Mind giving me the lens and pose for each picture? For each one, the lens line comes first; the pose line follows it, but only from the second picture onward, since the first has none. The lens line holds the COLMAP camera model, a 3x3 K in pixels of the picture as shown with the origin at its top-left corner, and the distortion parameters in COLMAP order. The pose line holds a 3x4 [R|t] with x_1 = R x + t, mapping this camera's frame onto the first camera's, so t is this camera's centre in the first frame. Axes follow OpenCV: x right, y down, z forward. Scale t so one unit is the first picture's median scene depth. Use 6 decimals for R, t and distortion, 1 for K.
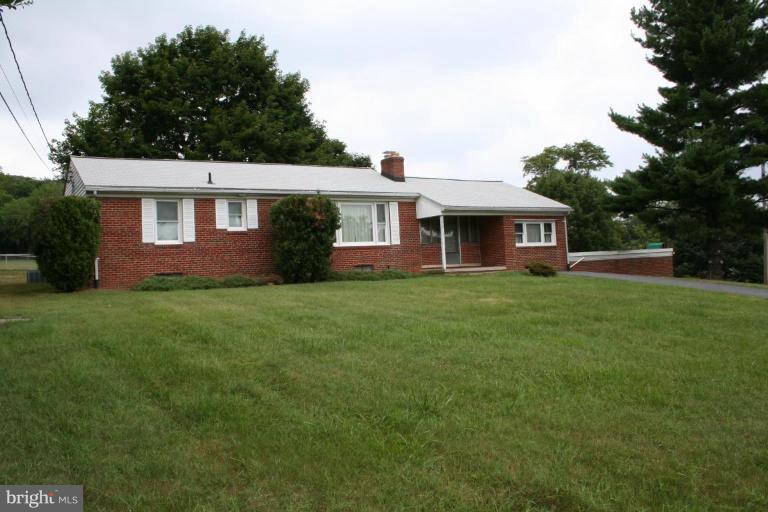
lens RADIAL K [[629.6, 0, 384.0], [0, 629.6, 256.0], [0, 0, 1]] dist [-0.166103, 0.128737]
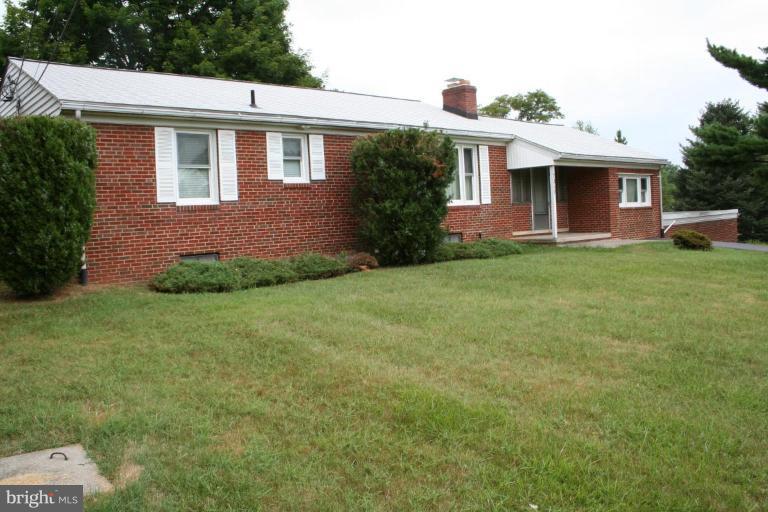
lens RADIAL K [[629.6, 0, 384.0], [0, 629.6, 256.0], [0, 0, 1]] dist [-0.166103, 0.128737]
pose [[0.988839, -0.006391, 0.148852, -0.209594], [-0.005072, 0.997056, 0.076503, -0.013369], [-0.148903, -0.076404, 0.985896, 0.301508]]
